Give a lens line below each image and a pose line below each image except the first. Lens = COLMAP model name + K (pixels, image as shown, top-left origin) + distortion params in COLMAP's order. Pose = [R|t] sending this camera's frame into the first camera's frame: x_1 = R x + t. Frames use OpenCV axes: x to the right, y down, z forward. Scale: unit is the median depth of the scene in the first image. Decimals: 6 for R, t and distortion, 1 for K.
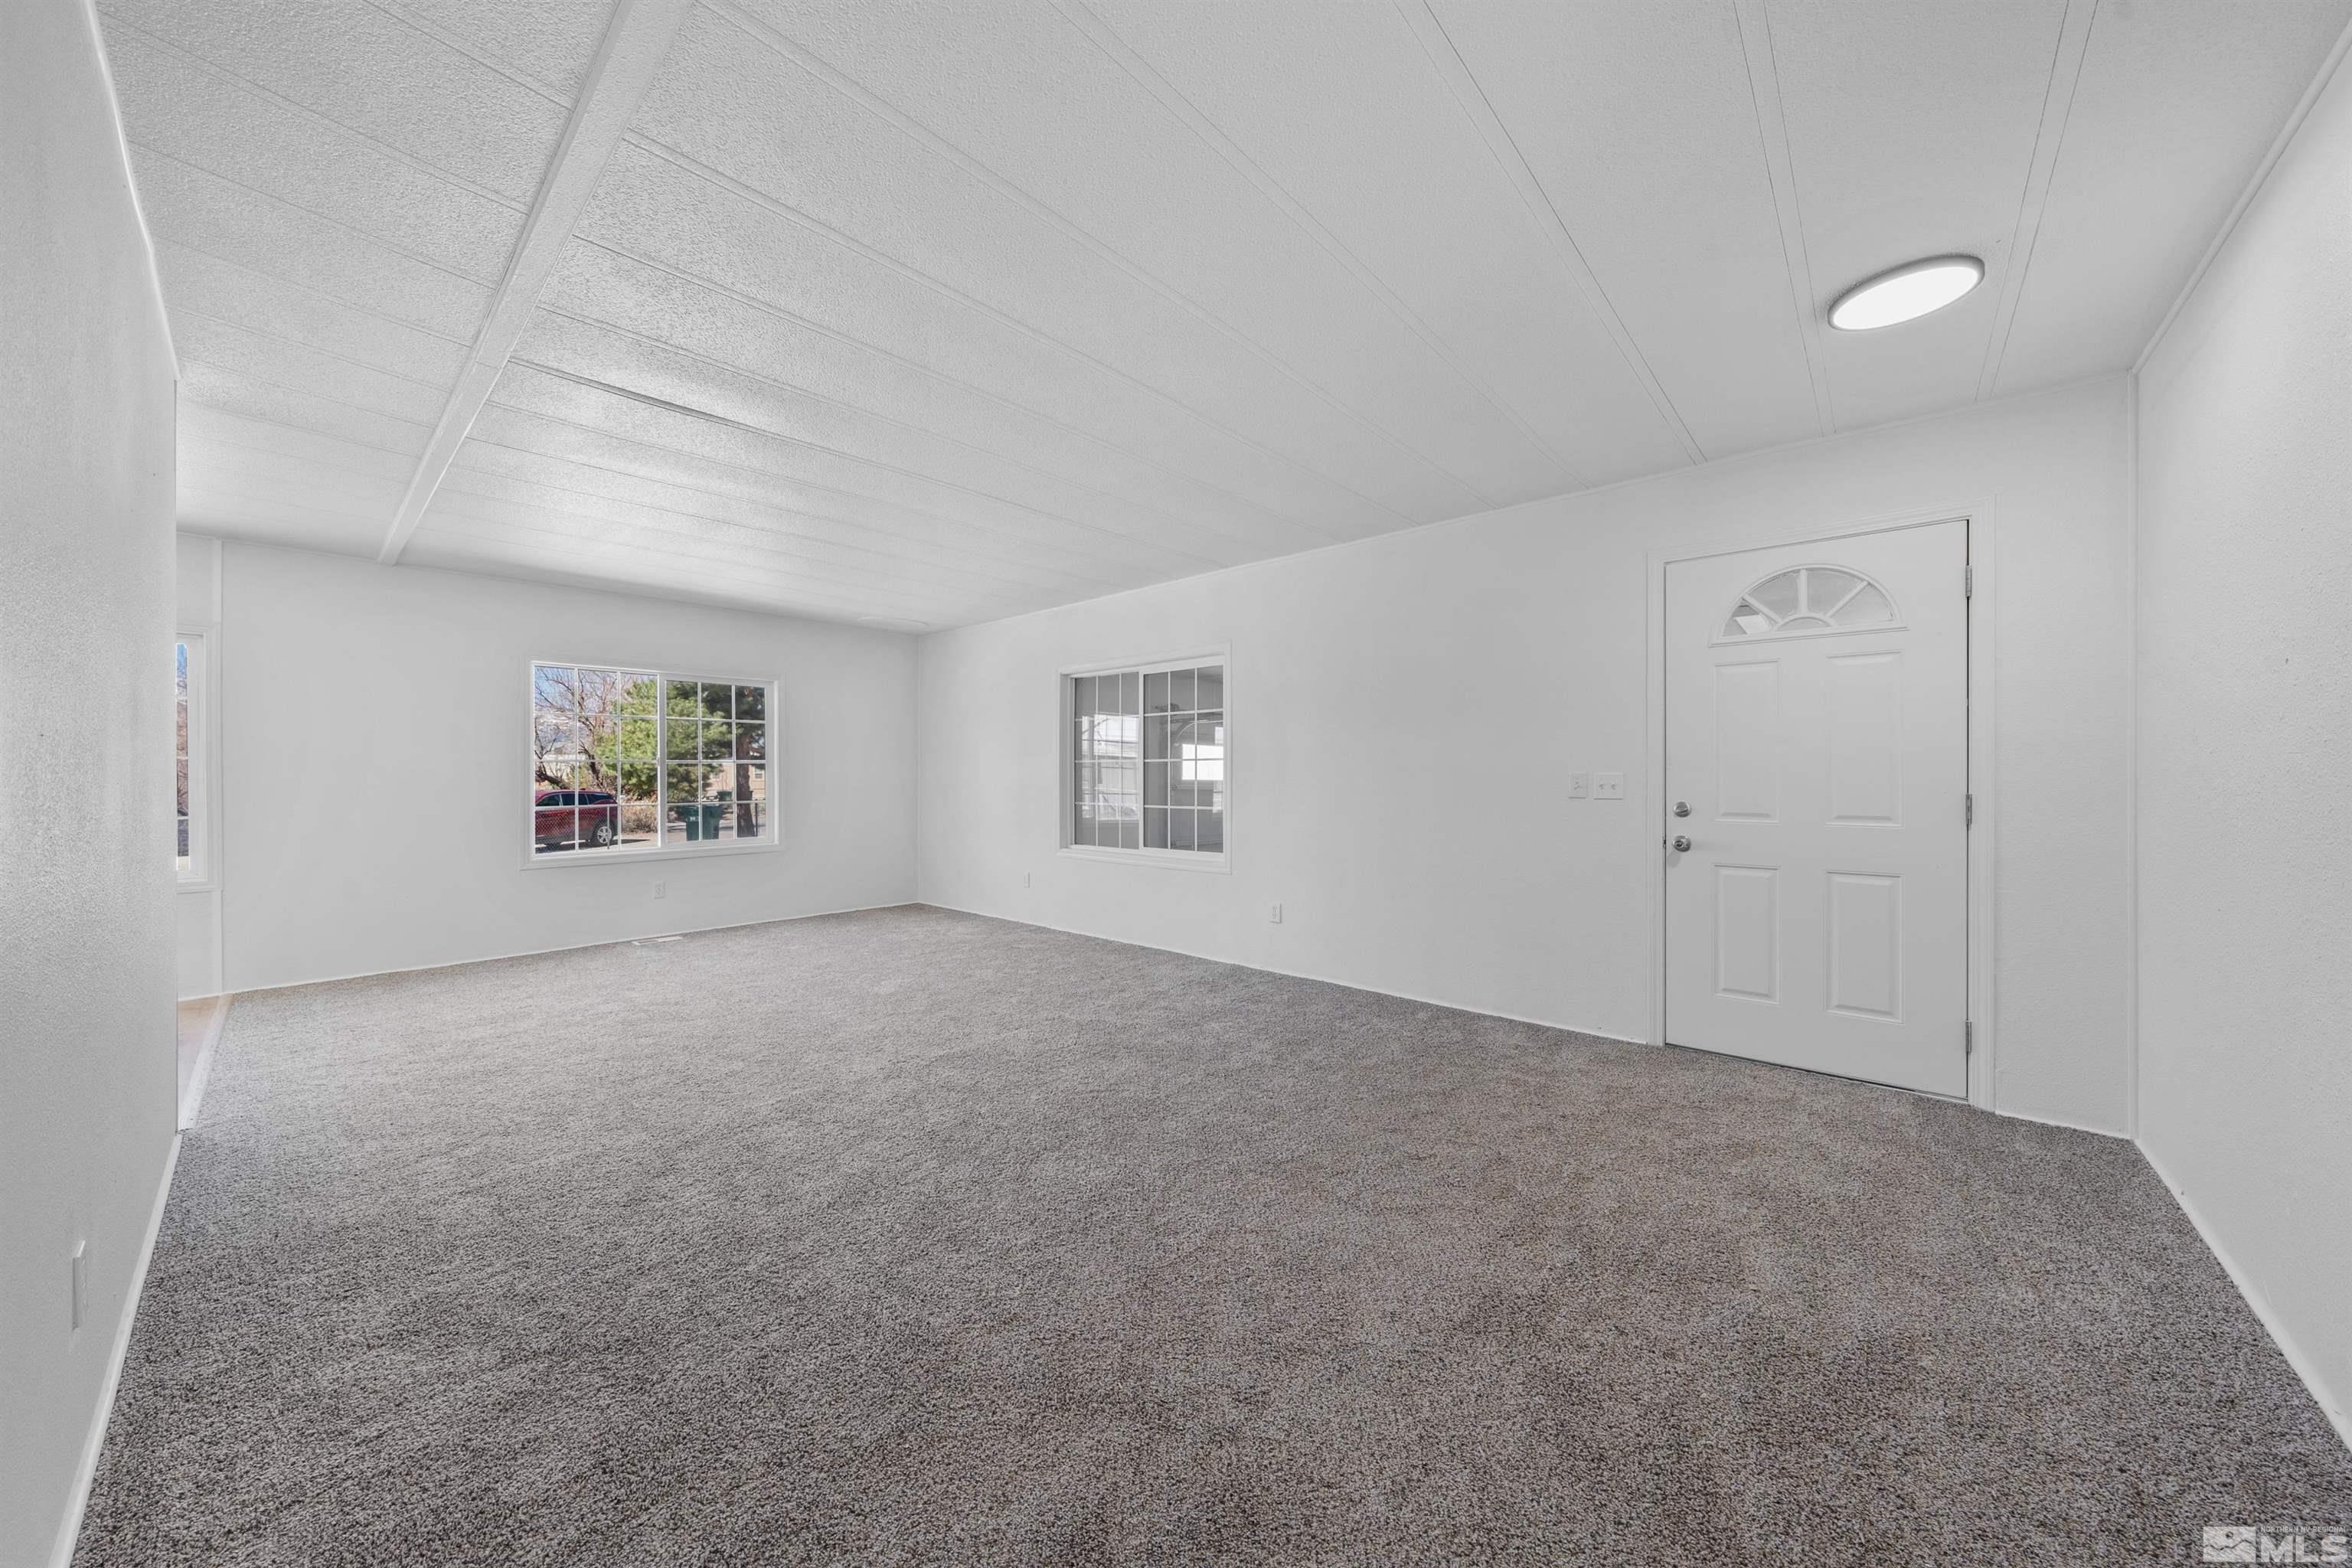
lens RADIAL K [[807.8, 0, 1175.8], [0, 807.8, 780.0], [0, 0, 1]] dist [-0.003581, -0.000147]
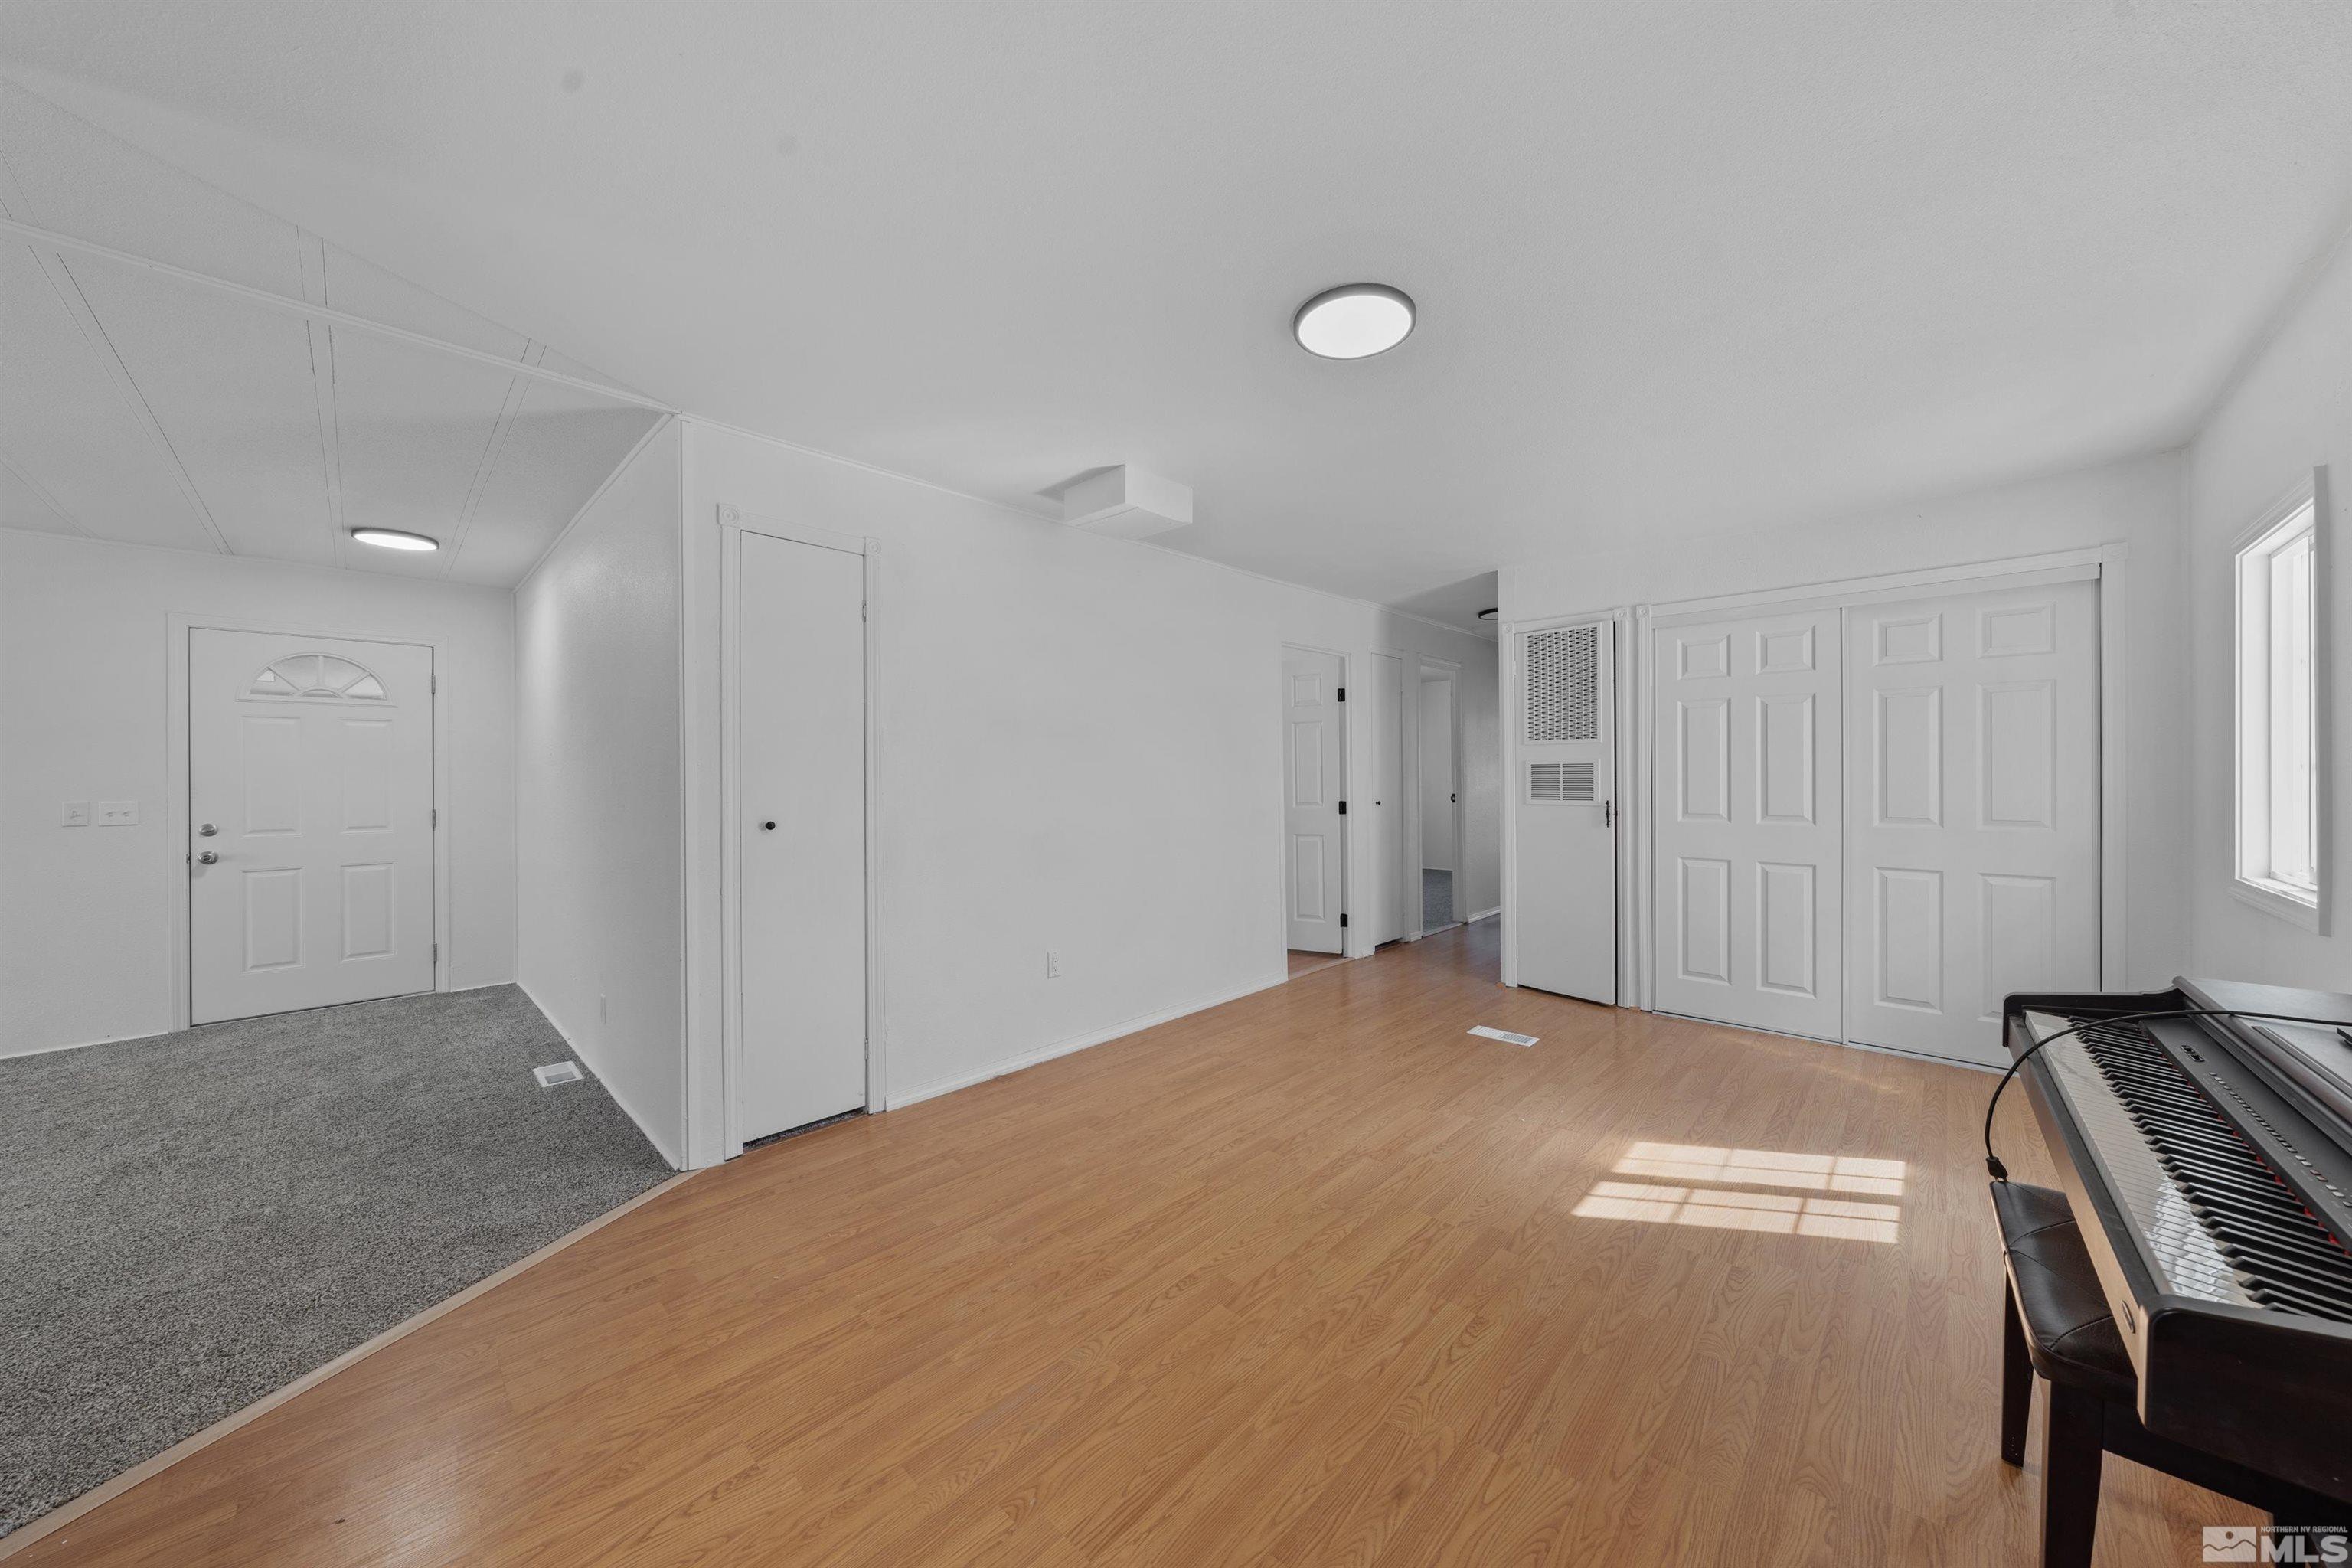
lens RADIAL K [[819.3, 0, 1179.0], [0, 819.3, 769.2], [0, 0, 1]] dist [-0.000687, 0.000239]
pose [[0.058127, 0.008843, 0.998270, -0.533954], [0.016519, 0.999815, -0.009819, -0.019434], [-0.998172, 0.017061, 0.057971, -0.551663]]
